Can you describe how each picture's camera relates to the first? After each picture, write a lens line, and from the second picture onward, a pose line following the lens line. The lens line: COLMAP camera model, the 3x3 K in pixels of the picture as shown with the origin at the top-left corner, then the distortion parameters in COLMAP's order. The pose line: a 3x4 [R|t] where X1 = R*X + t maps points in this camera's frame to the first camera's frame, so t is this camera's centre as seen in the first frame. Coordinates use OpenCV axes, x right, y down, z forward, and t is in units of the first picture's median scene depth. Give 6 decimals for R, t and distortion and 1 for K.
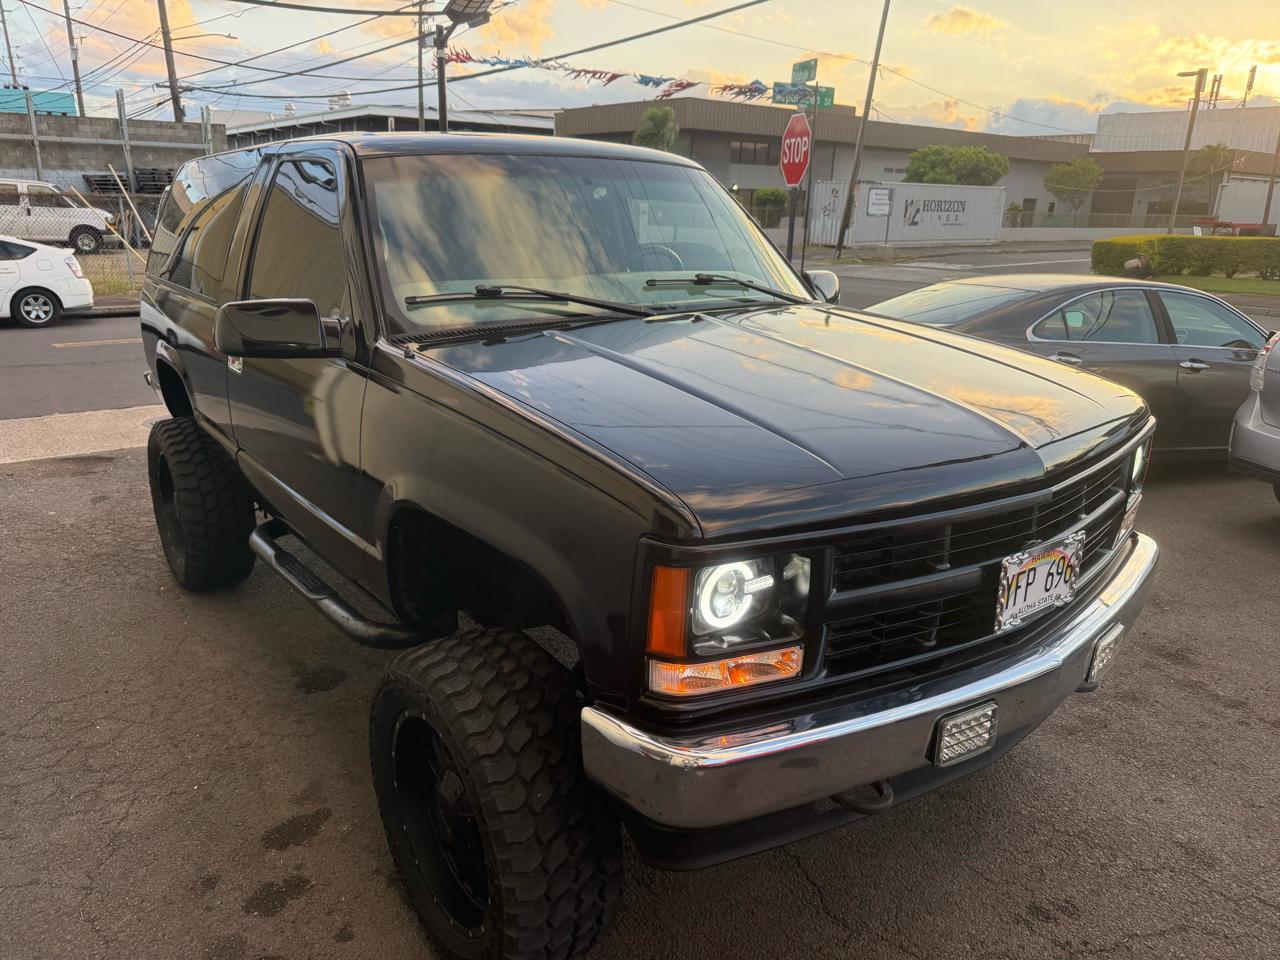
lens RADIAL K [[922.9, 0, 647.9], [0, 922.9, 488.1], [0, 0, 1]] dist [-0.007331, -0.002490]
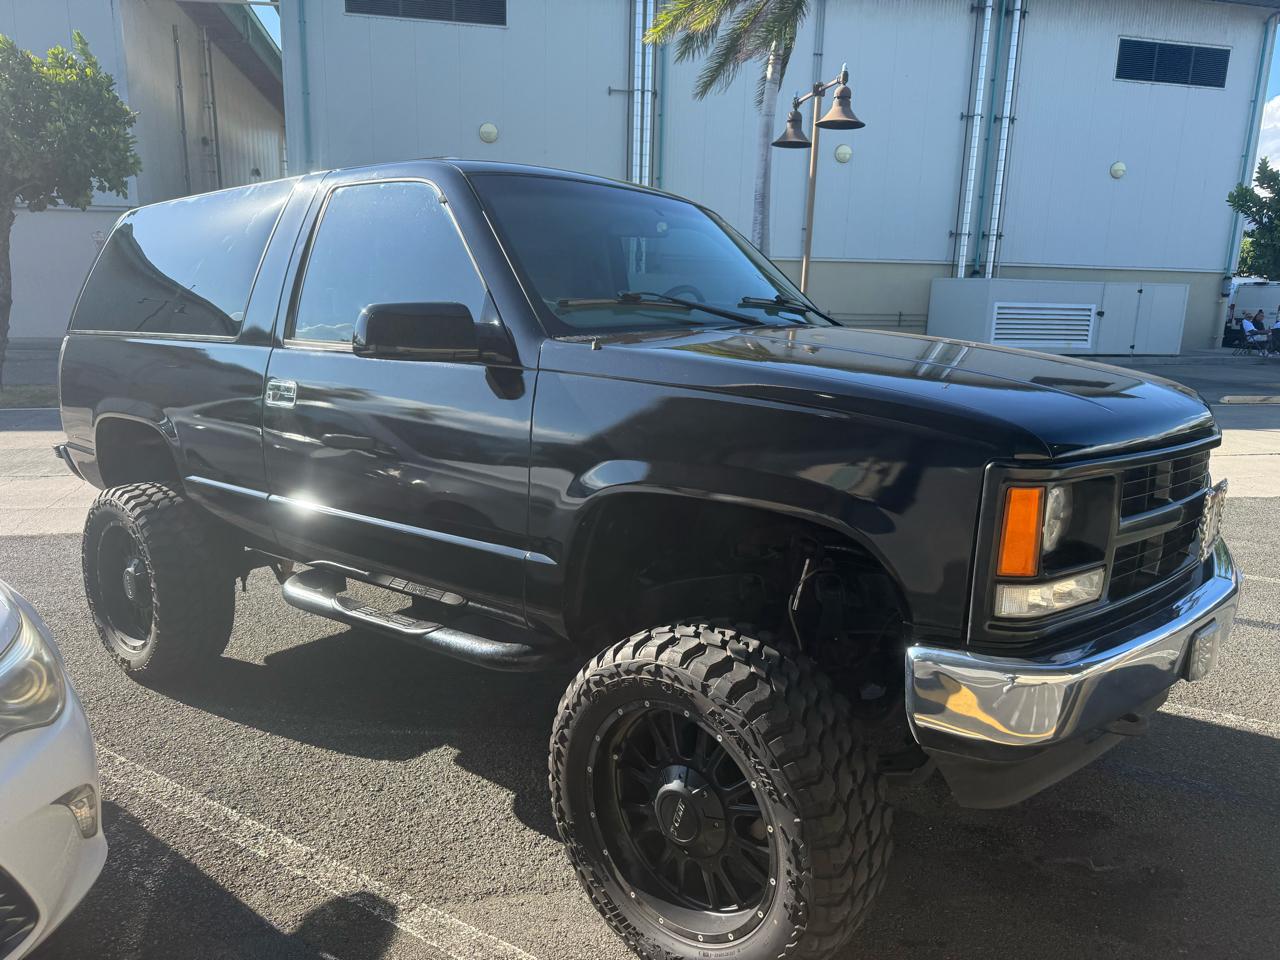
lens RADIAL K [[906.0, 0, 651.0], [0, 906.0, 496.1], [0, 0, 1]] dist [0.009105, -0.010862]
pose [[0.970216, -0.044688, 0.238084, -0.375661], [0.071429, 0.991914, -0.104901, 0.103199], [-0.231471, 0.118783, 0.965563, 0.055310]]
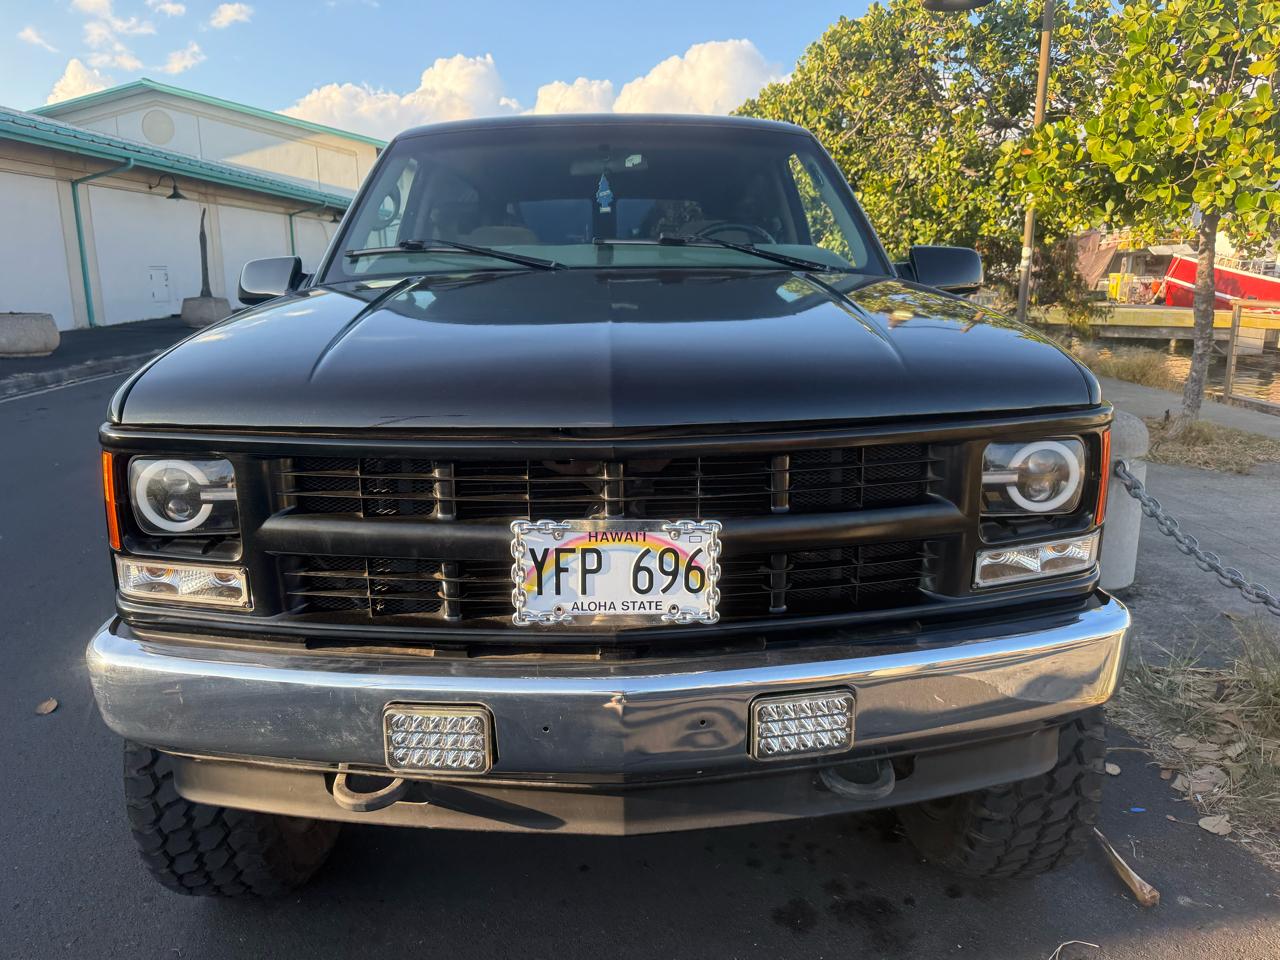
lens RADIAL K [[919.1, 0, 640.0], [0, 919.1, 480.0], [0, 0, 1]] dist [0.006139, -0.006827]
pose [[0.814721, 0.107797, -0.569745, 0.612768], [-0.151046, 0.988100, -0.029041, 0.034997], [0.559835, 0.109718, 0.821308, 0.307027]]
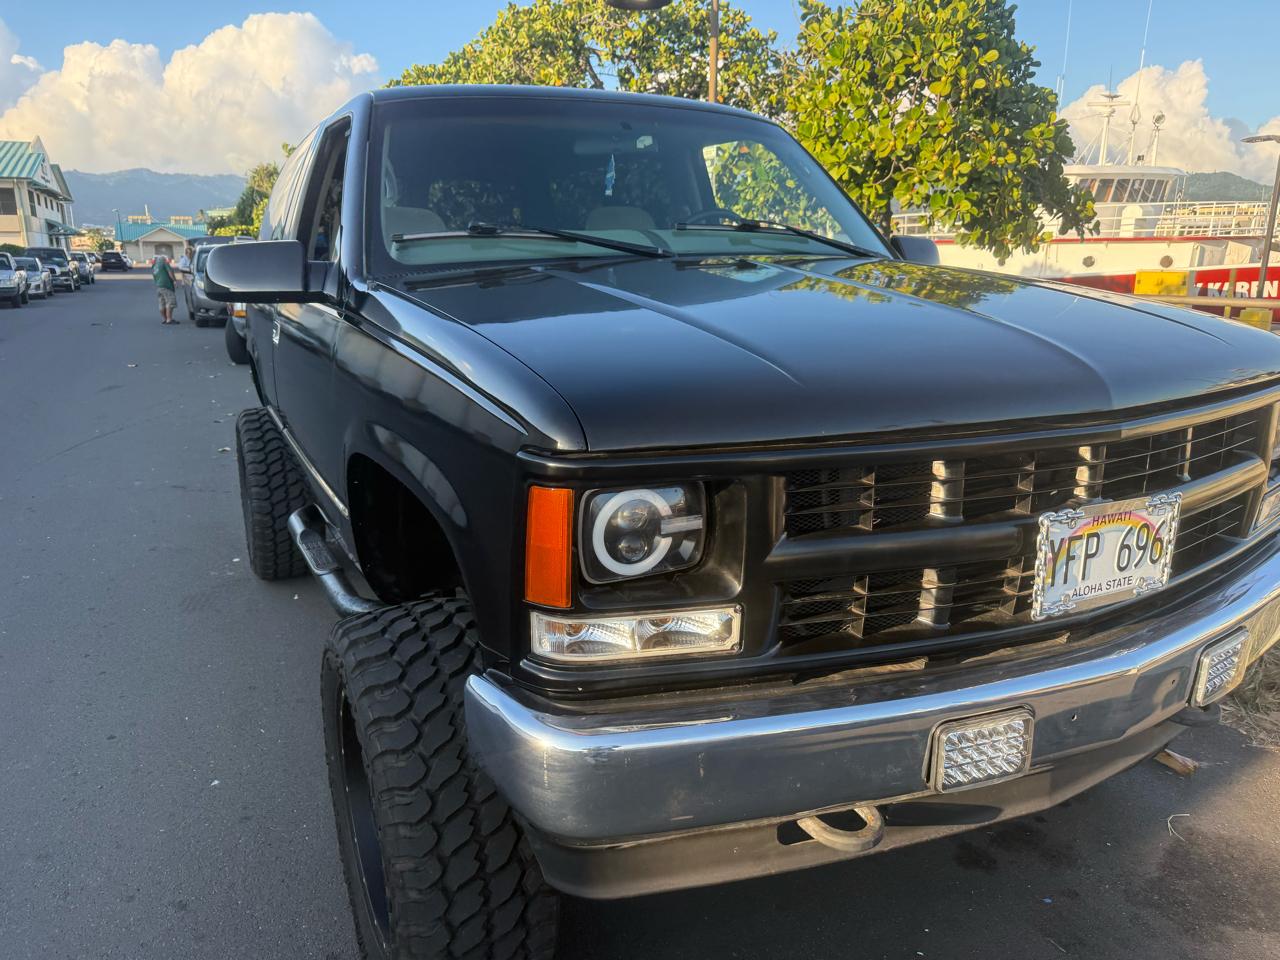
lens RADIAL K [[919.3, 0, 635.7], [0, 919.3, 490.9], [0, 0, 1]] dist [0.008523, -0.025628]
pose [[0.980323, 0.026703, -0.195586, 0.146822], [-0.036264, 0.998307, -0.045469, 0.071497], [0.194041, 0.051668, 0.979632, 0.156246]]
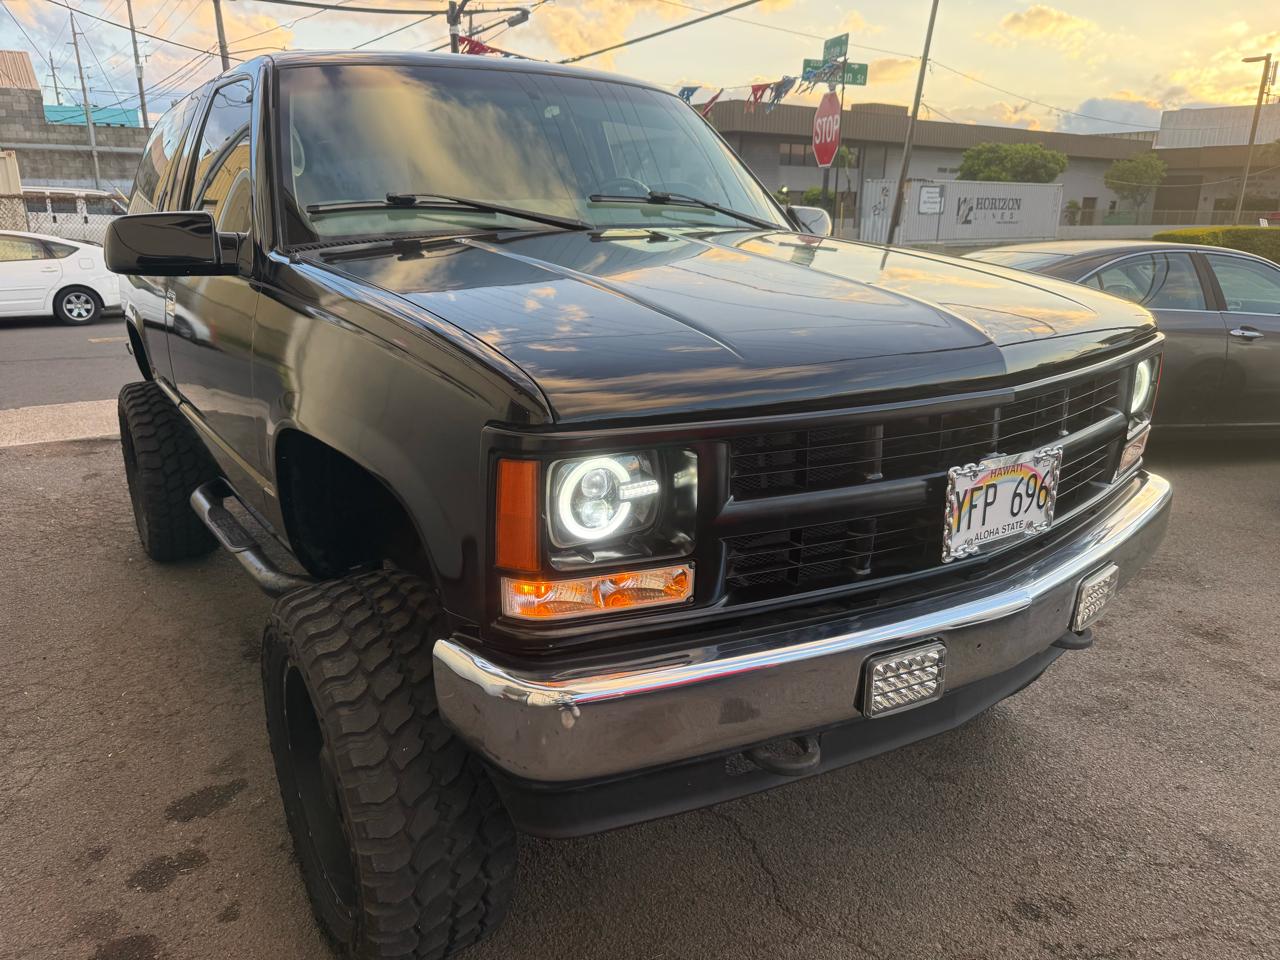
lens RADIAL K [[924.2, 0, 650.8], [0, 924.2, 485.6], [0, 0, 1]] dist [-0.008810, -0.000914]
pose [[0.998530, -0.000603, -0.054193, 0.111958], [0.000028, 0.999944, -0.010603, 0.069484], [0.054196, 0.010586, 0.998474, 0.110465]]
